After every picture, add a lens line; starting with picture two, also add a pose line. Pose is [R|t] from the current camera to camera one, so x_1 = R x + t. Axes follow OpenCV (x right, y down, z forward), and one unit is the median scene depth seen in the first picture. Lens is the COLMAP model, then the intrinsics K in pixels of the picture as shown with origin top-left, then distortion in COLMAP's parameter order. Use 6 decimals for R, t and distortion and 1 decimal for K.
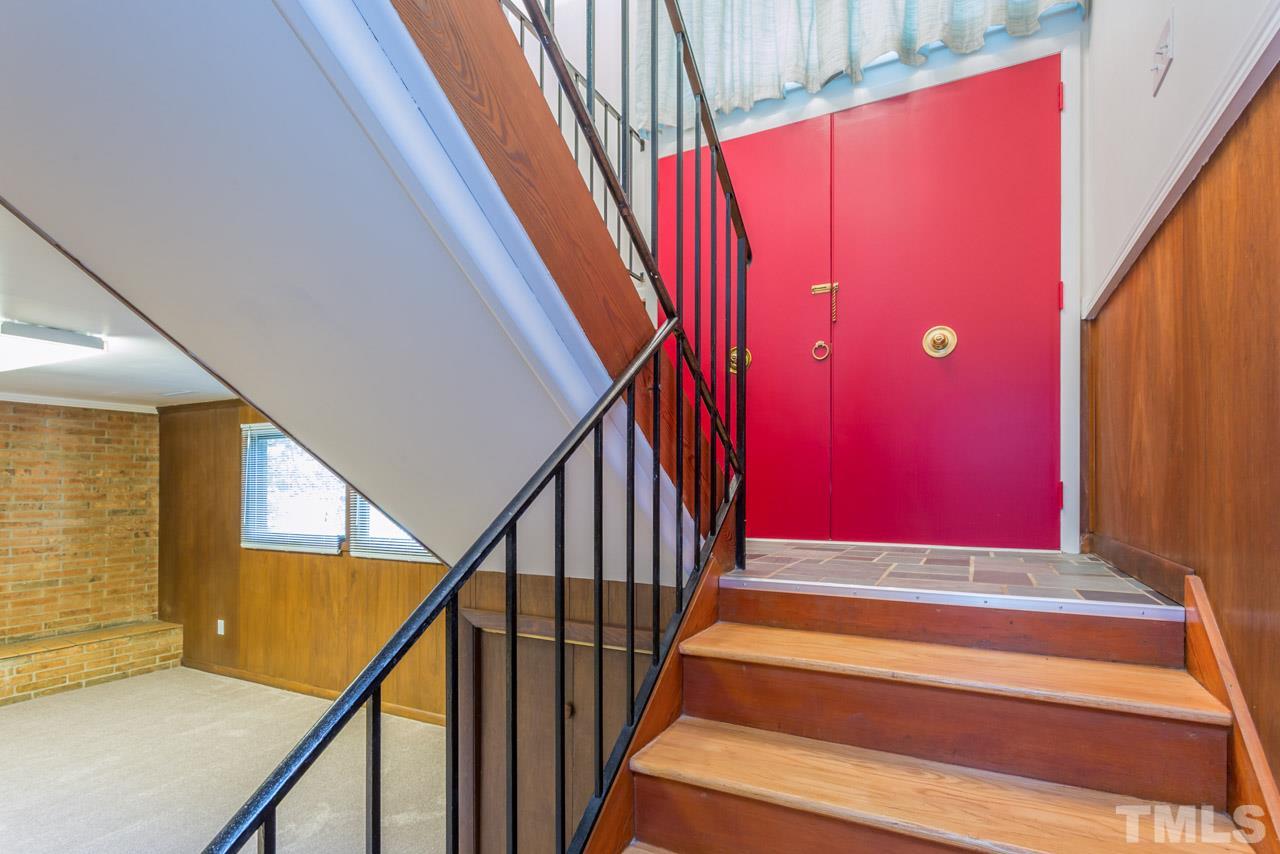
lens RADIAL K [[621.6, 0, 641.8], [0, 621.6, 485.1], [0, 0, 1]] dist [0.000618, 0.000038]
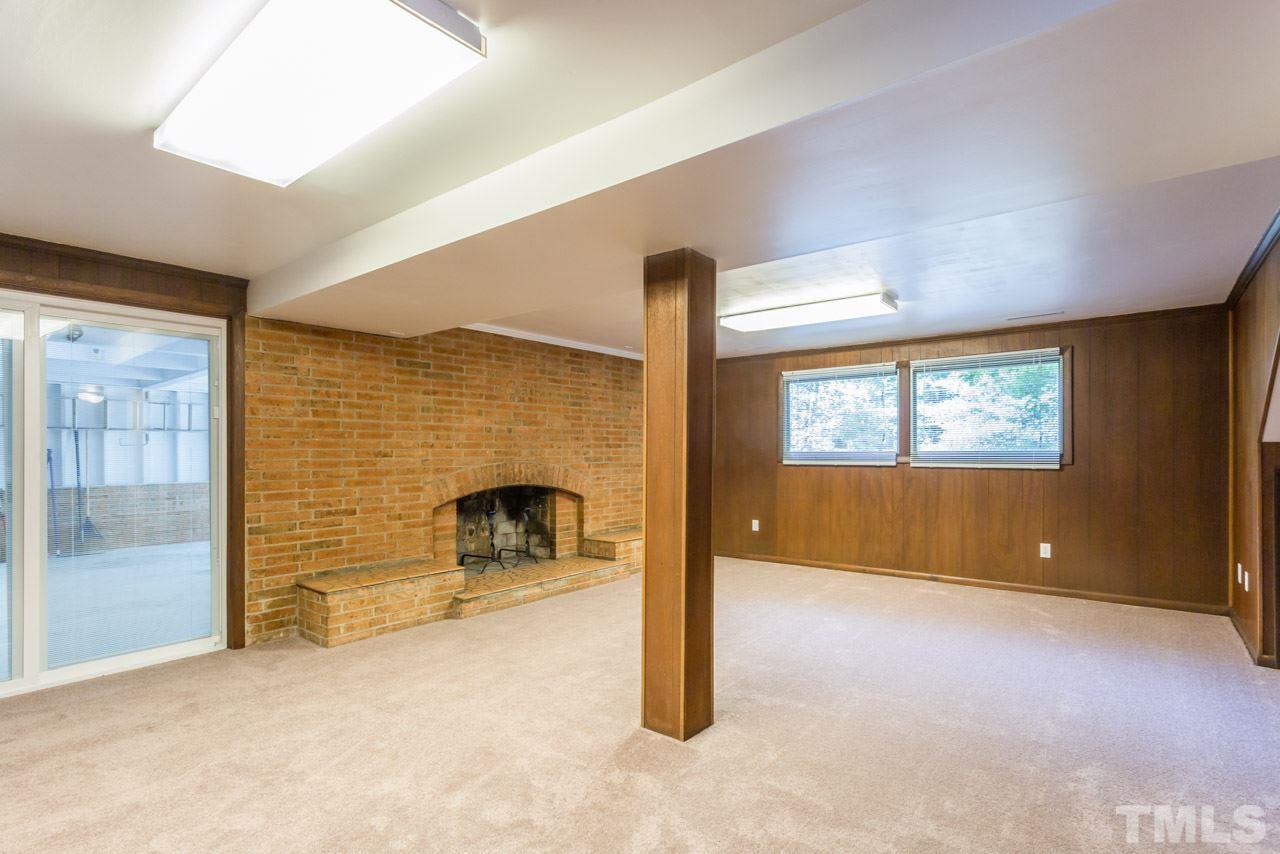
lens RADIAL K [[621.9, 0, 645.8], [0, 621.9, 449.7], [0, 0, 1]] dist [0.003849, 0.000841]
pose [[0.979248, 0.000433, -0.202666, -0.647210], [-0.000641, 0.999999, -0.000961, 0.069324], [0.202665, 0.001071, 0.979248, -0.350306]]
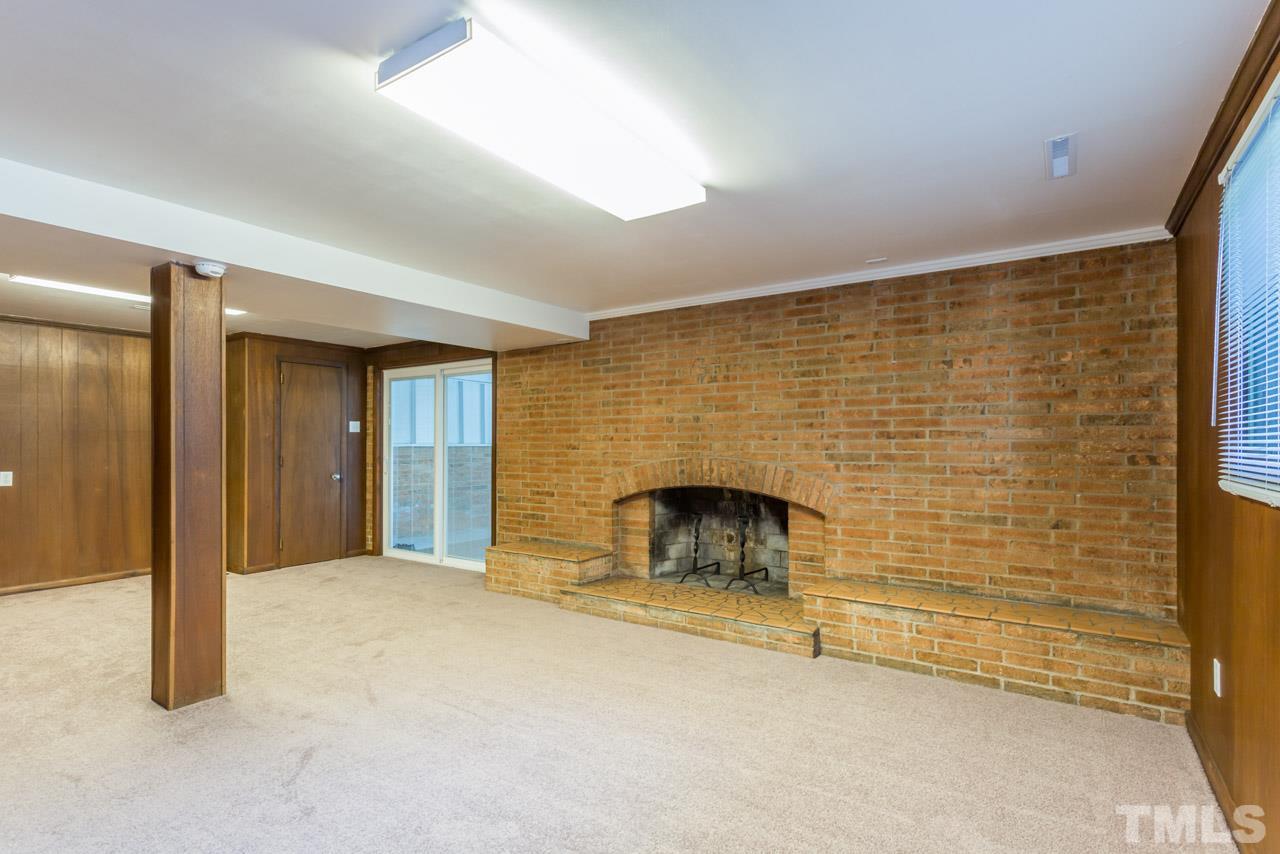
lens RADIAL K [[621.9, 0, 638.4], [0, 621.9, 438.5], [0, 0, 1]] dist [0.003849, 0.000841]
pose [[-0.127797, -0.006531, -0.991779, -0.205589], [0.001773, 0.999975, -0.006814, 0.068821], [0.991799, -0.002629, -0.127782, 0.677845]]
